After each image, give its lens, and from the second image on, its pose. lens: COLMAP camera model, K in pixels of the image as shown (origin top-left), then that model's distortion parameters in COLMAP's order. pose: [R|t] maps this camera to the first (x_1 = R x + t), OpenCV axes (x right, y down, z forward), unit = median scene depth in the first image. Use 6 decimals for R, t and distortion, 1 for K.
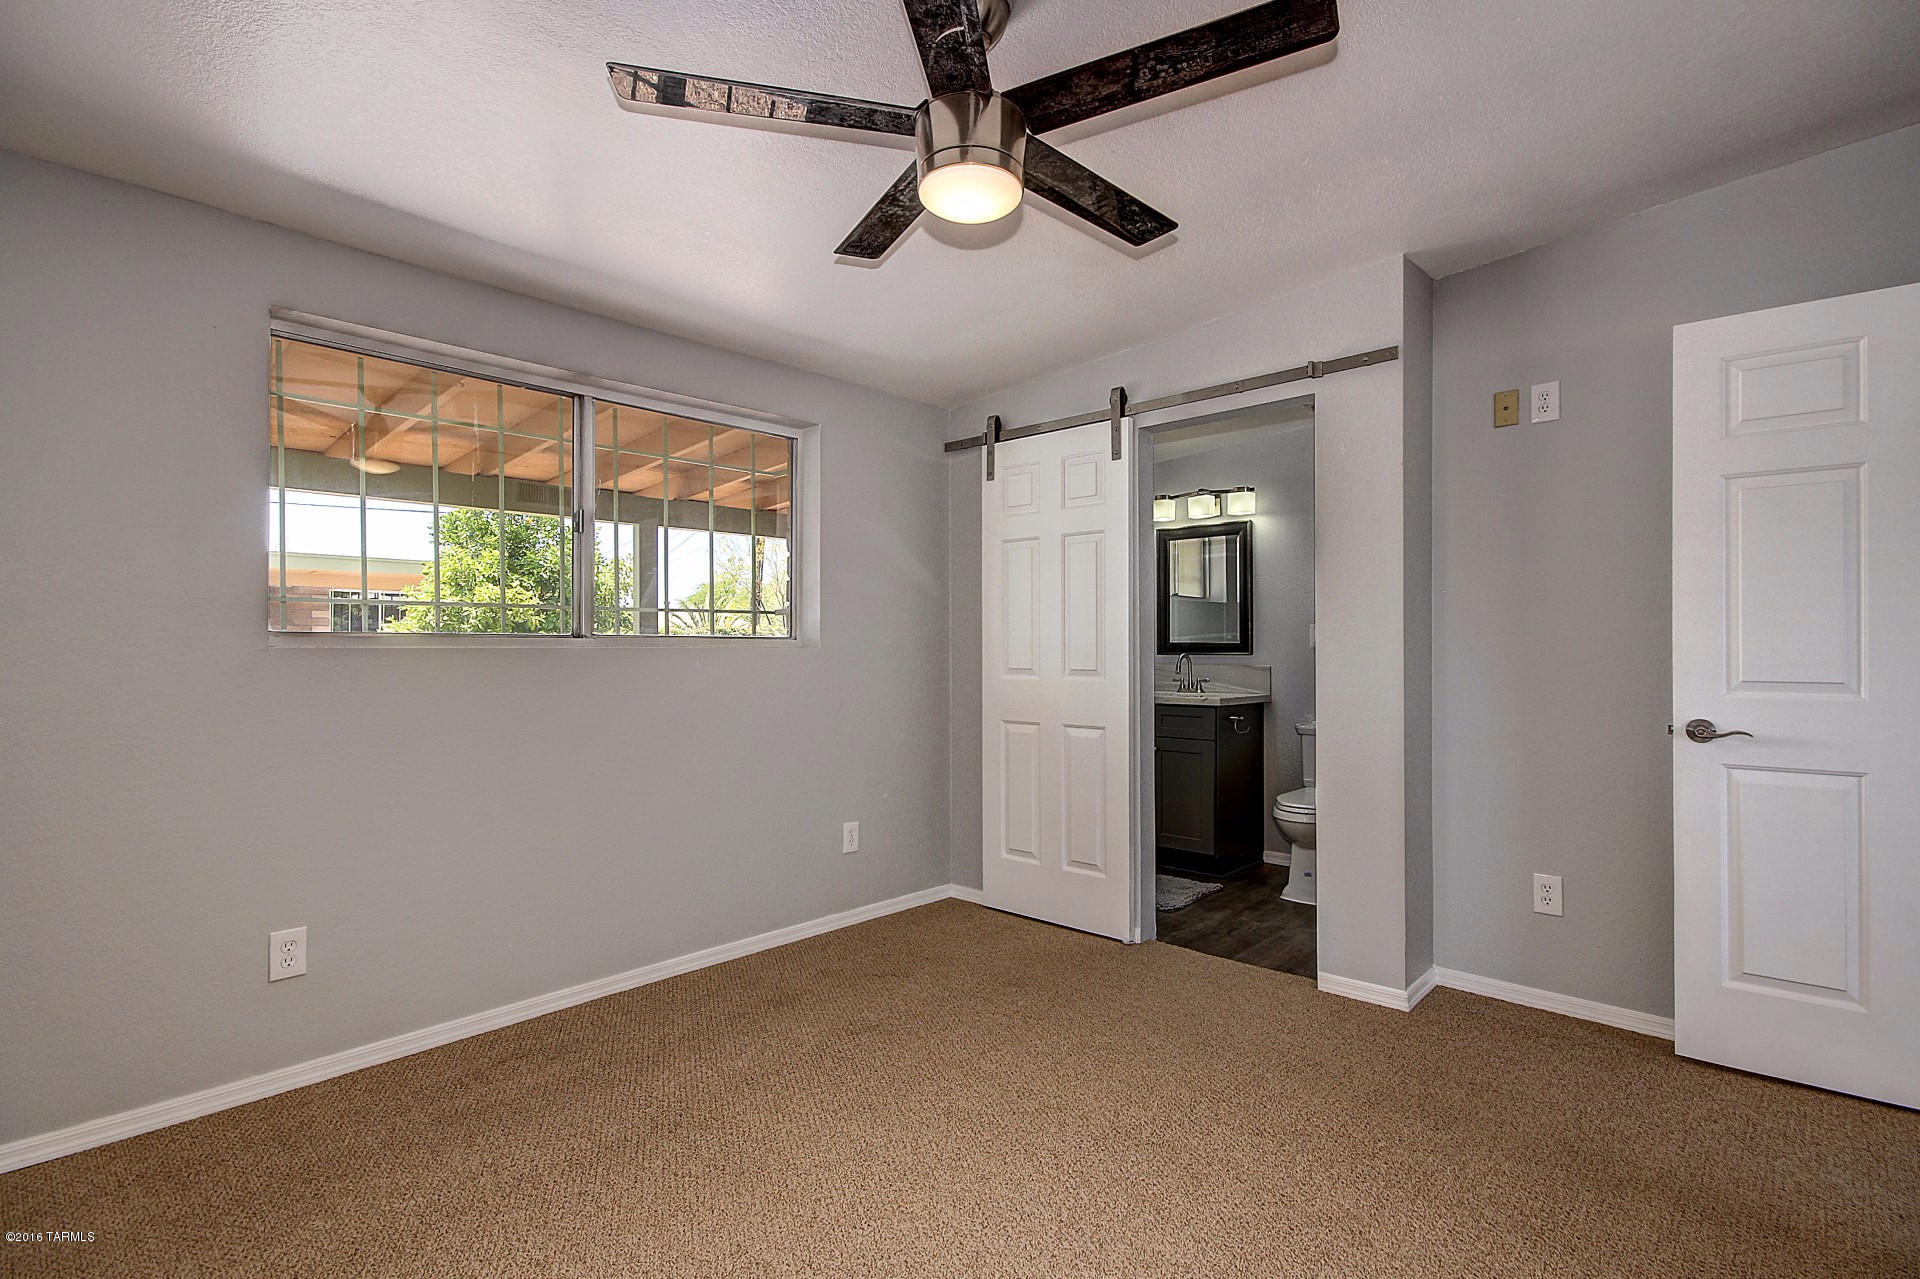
lens RADIAL K [[926.8, 0, 958.4], [0, 926.8, 648.7], [0, 0, 1]] dist [0.001392, 0.000204]
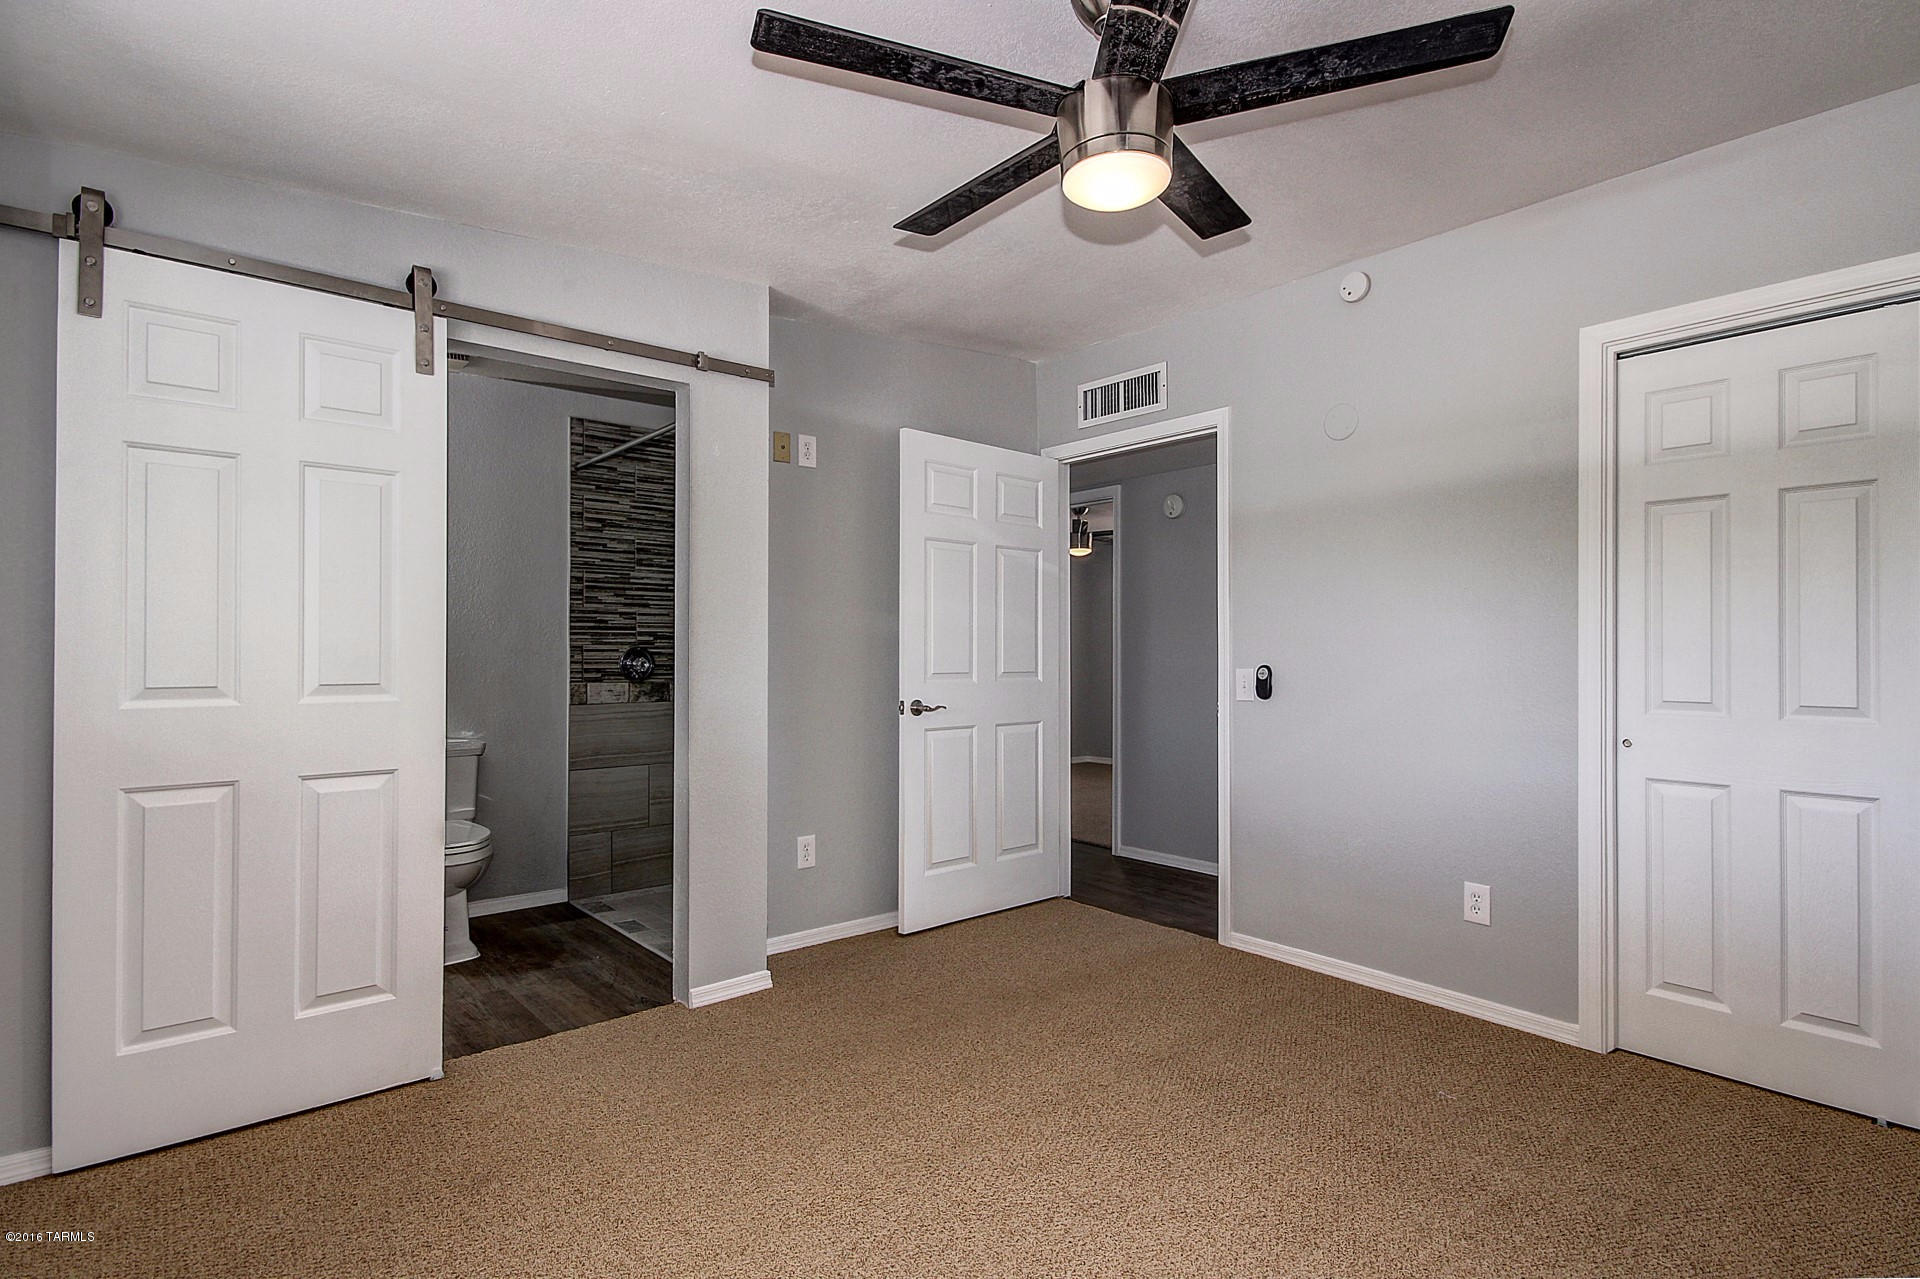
lens RADIAL K [[926.8, 0, 958.4], [0, 926.8, 648.7], [0, 0, 1]] dist [0.001392, 0.000204]
pose [[0.122247, 0.006811, 0.992476, -0.455899], [0.004014, 0.999965, -0.007357, 0.005056], [-0.992492, 0.004883, 0.122215, 0.529349]]
